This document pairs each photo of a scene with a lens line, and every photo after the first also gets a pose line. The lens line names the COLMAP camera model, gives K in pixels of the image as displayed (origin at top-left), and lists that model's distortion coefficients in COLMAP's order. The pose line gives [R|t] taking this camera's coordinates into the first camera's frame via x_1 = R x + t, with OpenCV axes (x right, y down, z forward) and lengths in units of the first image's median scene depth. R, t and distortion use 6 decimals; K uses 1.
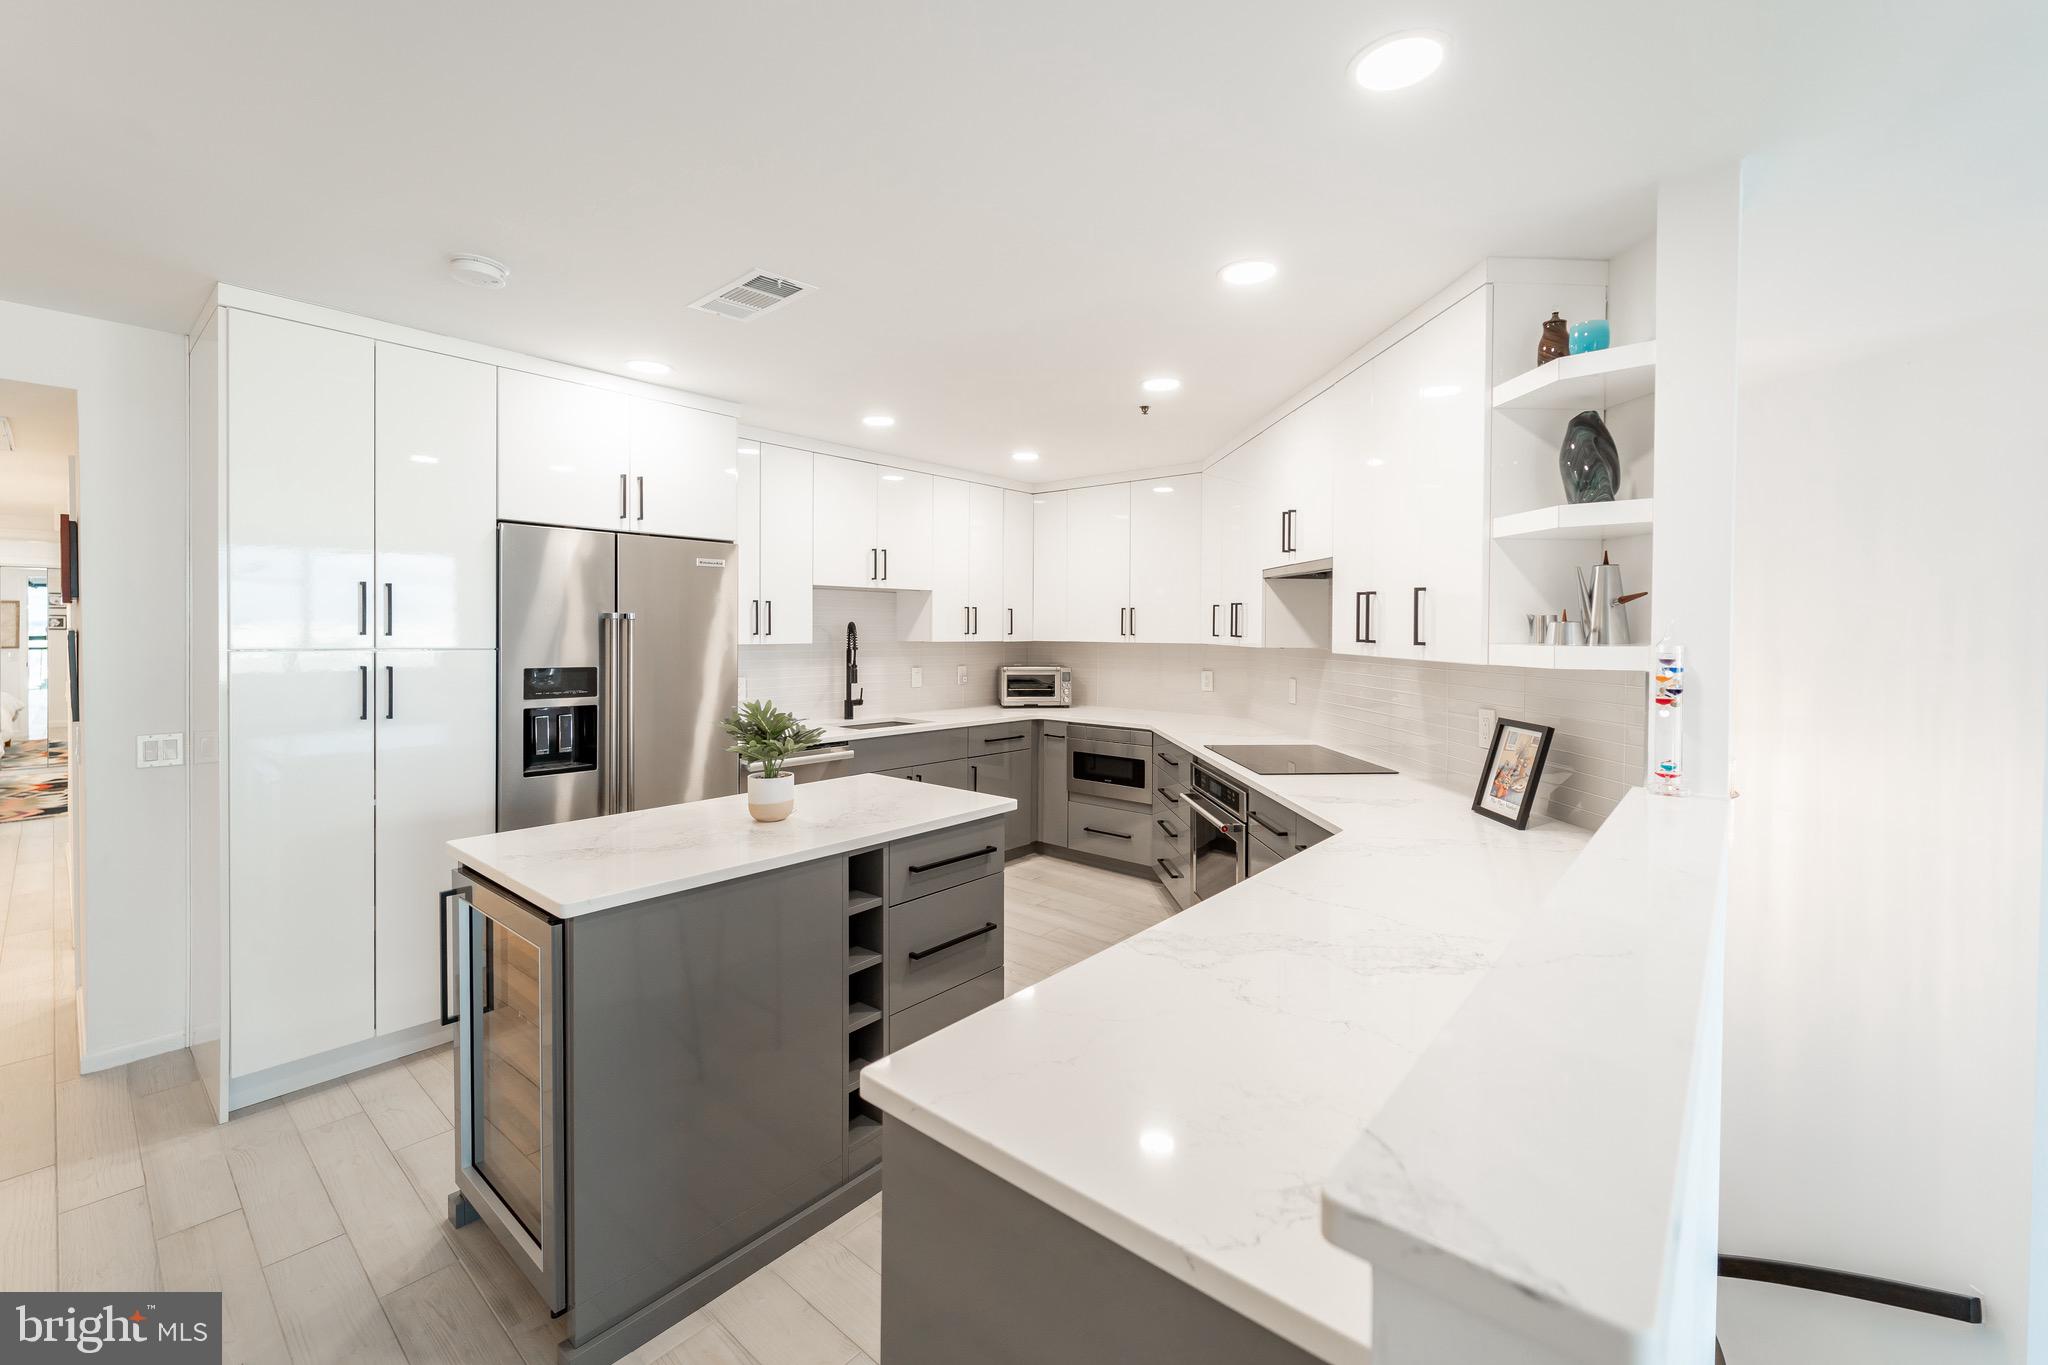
lens RADIAL K [[856.1, 0, 1034.6], [0, 856.1, 650.0], [0, 0, 1]] dist [0.001290, 0.000211]
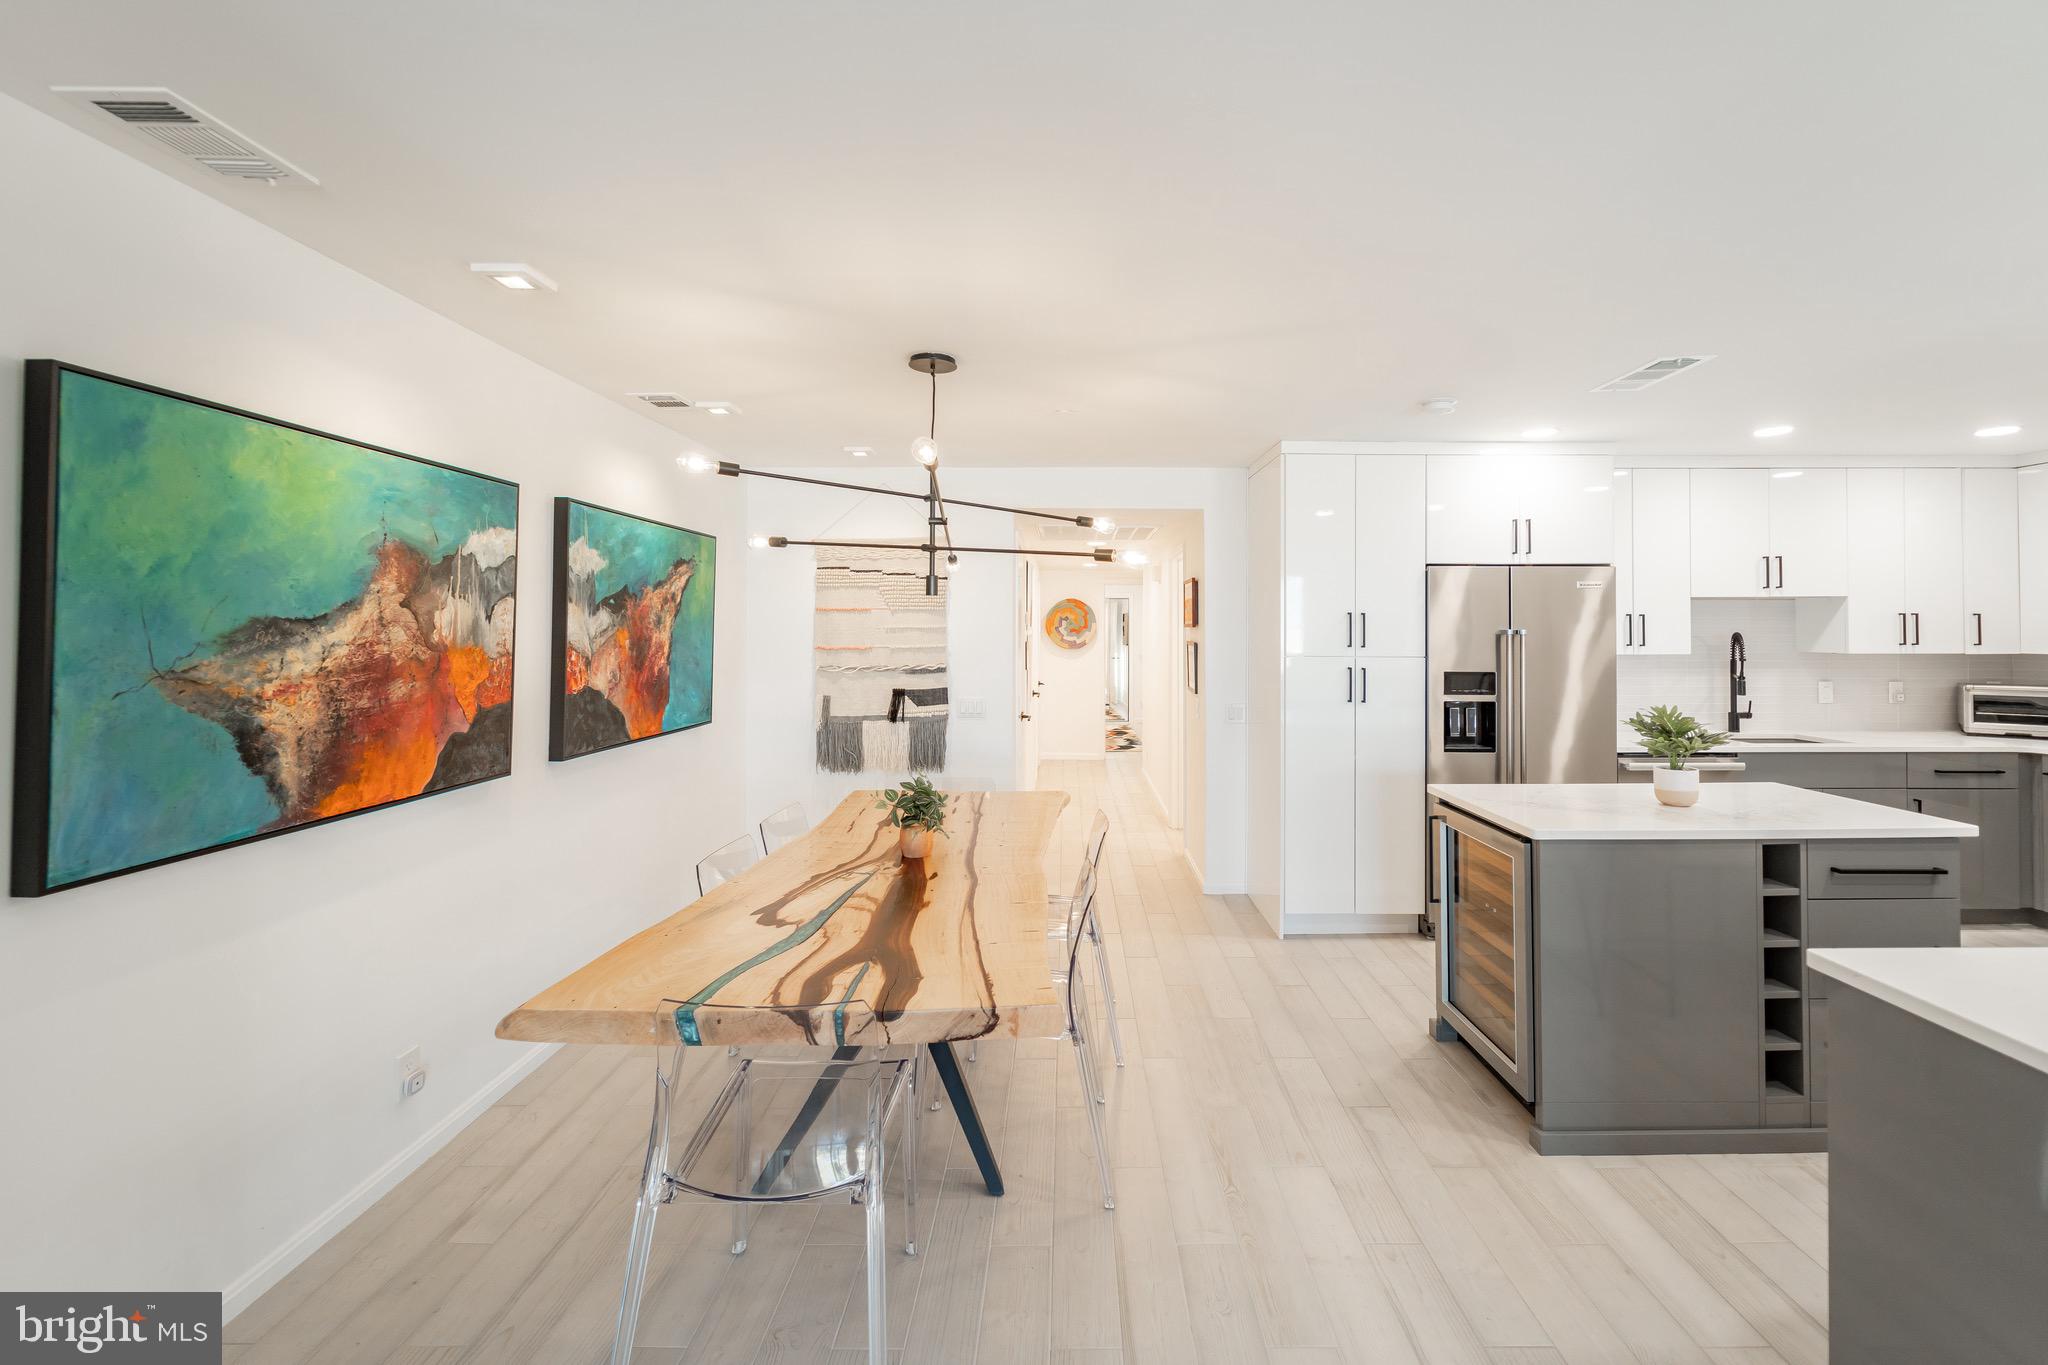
lens RADIAL K [[846.3, 0, 1064.0], [0, 846.3, 621.4], [0, 0, 1]] dist [0.001678, -0.000382]
pose [[0.652393, -0.014485, -0.757743, 0.026961], [-0.012541, 0.999474, -0.029903, -0.010041], [0.757777, 0.029011, 0.651868, -0.320564]]
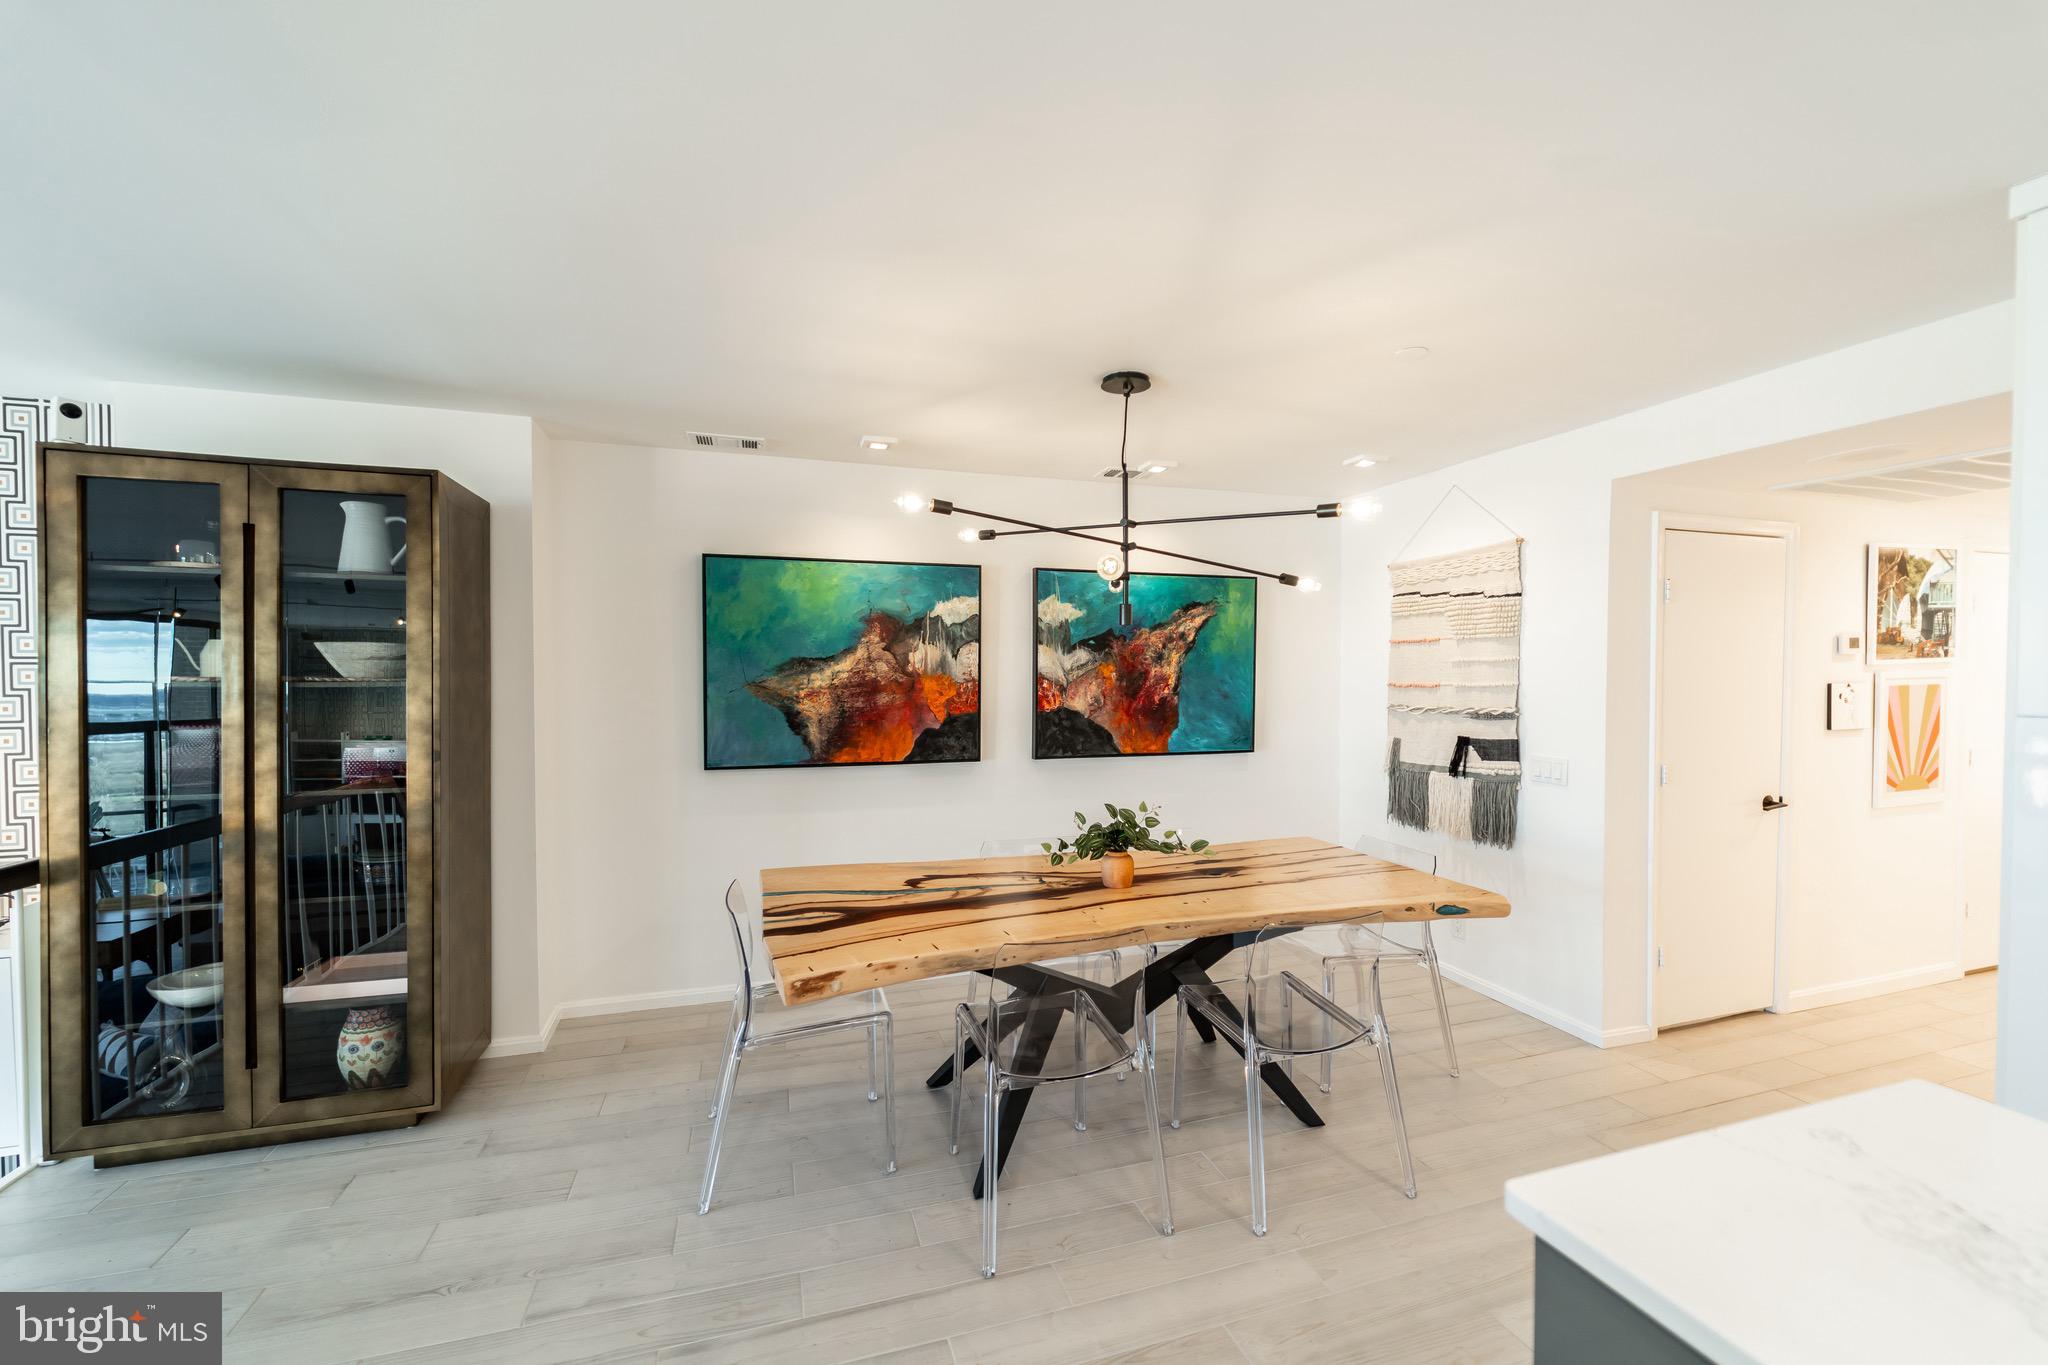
lens RADIAL K [[822.6, 0, 1015.9], [0, 822.6, 686.1], [0, 0, 1]] dist [0.002411, -0.000103]
pose [[-0.525526, 0.006423, -0.850753, 0.038724], [-0.022354, 0.999522, 0.021355, -0.014814], [0.850484, 0.030240, -0.525131, 0.519304]]
